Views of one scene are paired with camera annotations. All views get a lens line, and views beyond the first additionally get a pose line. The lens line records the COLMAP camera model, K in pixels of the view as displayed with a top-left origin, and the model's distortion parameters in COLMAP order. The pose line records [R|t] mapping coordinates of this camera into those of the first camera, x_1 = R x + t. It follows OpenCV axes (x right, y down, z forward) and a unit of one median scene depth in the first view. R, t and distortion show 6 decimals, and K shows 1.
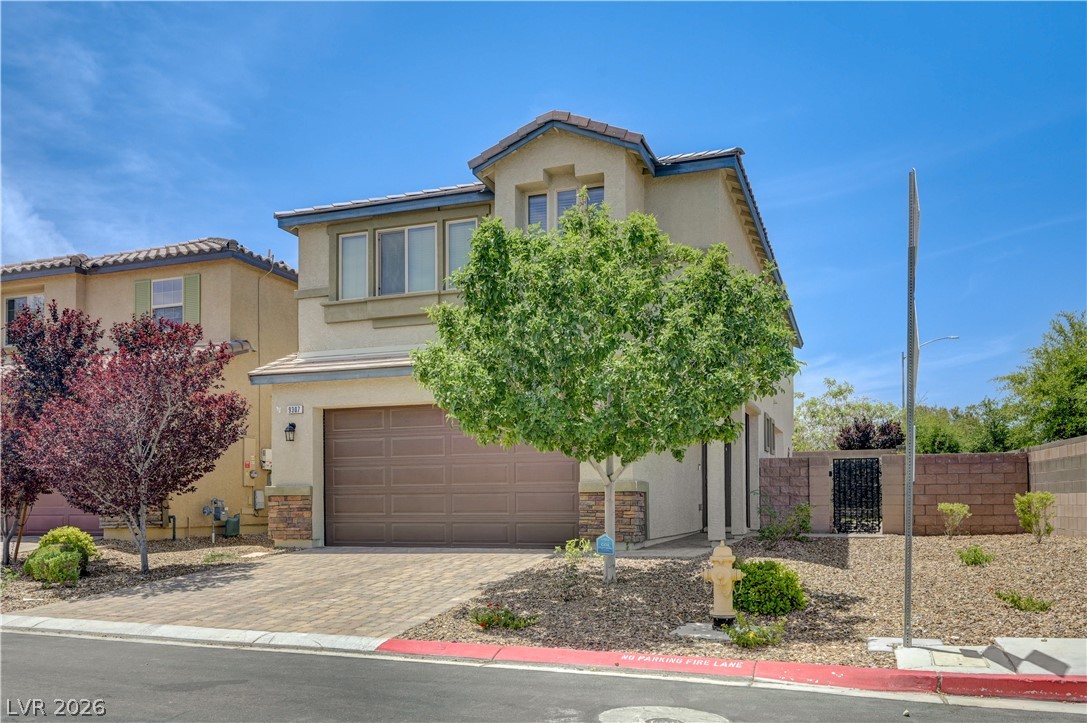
lens RADIAL K [[773.1, 0, 543.3], [0, 773.1, 356.0], [0, 0, 1]] dist [0.004560, 0.000378]
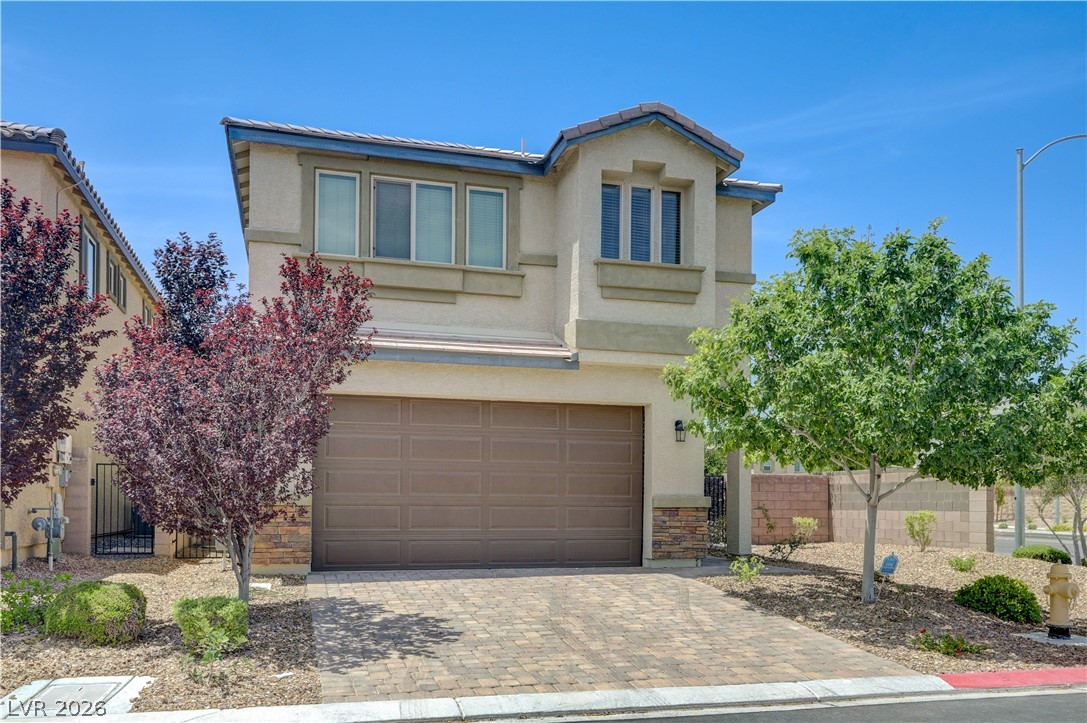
lens RADIAL K [[792.6, 0, 543.5], [0, 792.6, 361.5], [0, 0, 1]] dist [-0.005433, -0.003568]
pose [[0.838814, 0.108967, 0.533402, -0.548595], [-0.111955, 0.993350, -0.026872, 0.035789], [-0.532783, -0.037176, 0.845435, 0.230656]]
